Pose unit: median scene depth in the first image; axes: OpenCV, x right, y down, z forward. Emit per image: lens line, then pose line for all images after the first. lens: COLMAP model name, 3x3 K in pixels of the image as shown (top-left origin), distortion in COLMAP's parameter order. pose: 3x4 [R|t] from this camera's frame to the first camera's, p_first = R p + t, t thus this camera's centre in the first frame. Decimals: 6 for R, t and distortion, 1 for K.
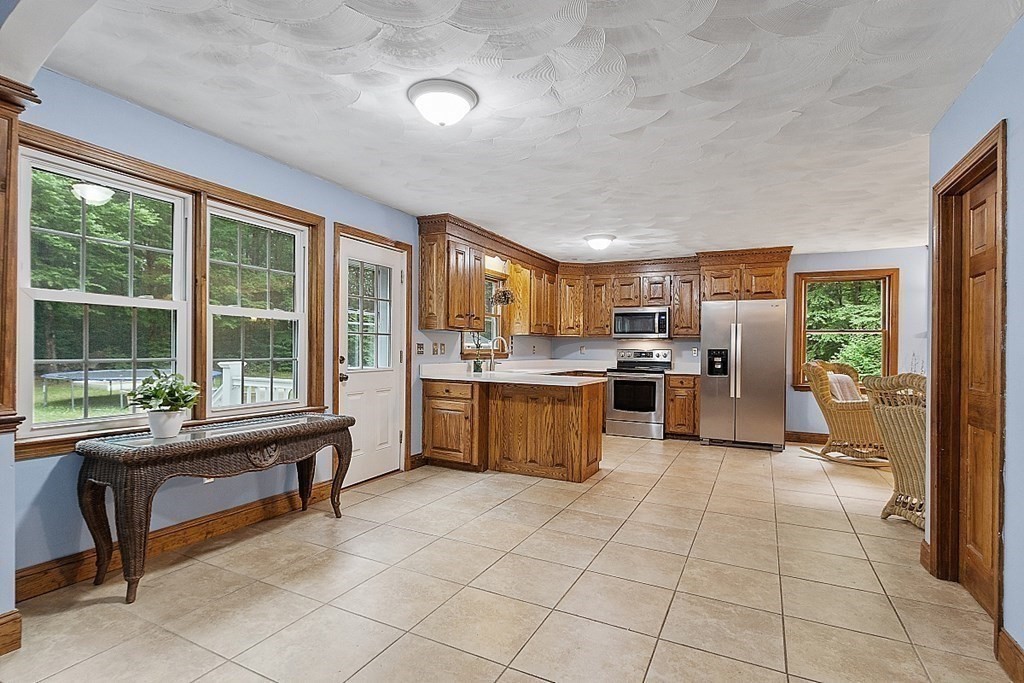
lens RADIAL K [[506.0, 0, 512.0], [0, 506.0, 341.5], [0, 0, 1]] dist [-0.001211, -0.000601]
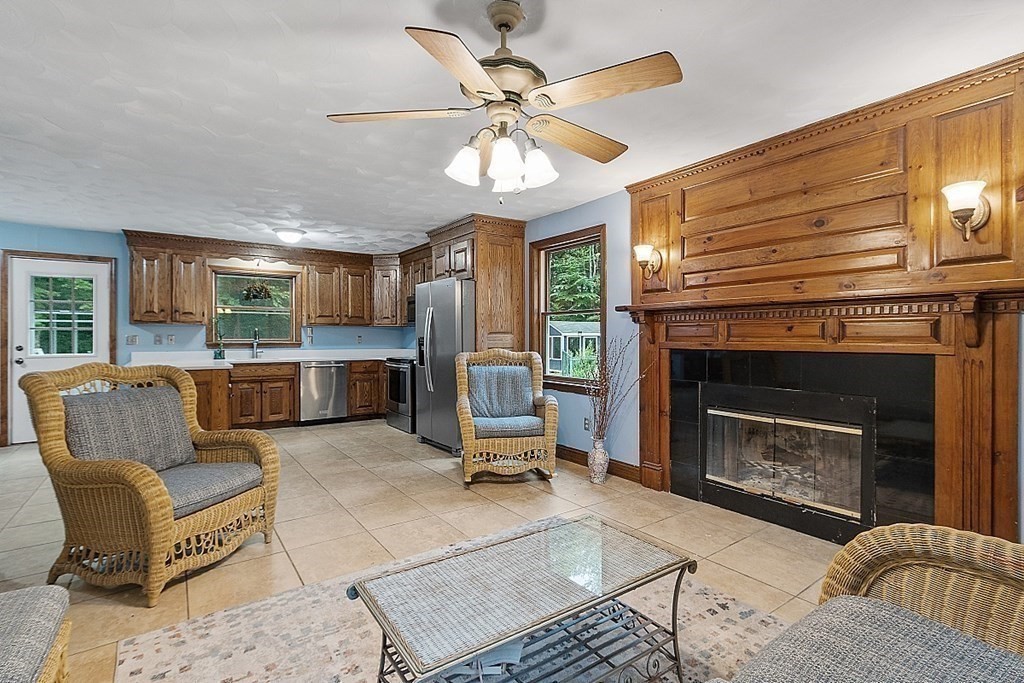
lens RADIAL K [[506.0, 0, 512.0], [0, 506.0, 341.5], [0, 0, 1]] dist [-0.001211, -0.000601]
pose [[0.878199, -0.008032, -0.478227, 0.997777], [0.016576, 0.999769, 0.013648, 0.013683], [0.478007, -0.019912, 0.878130, 0.291341]]
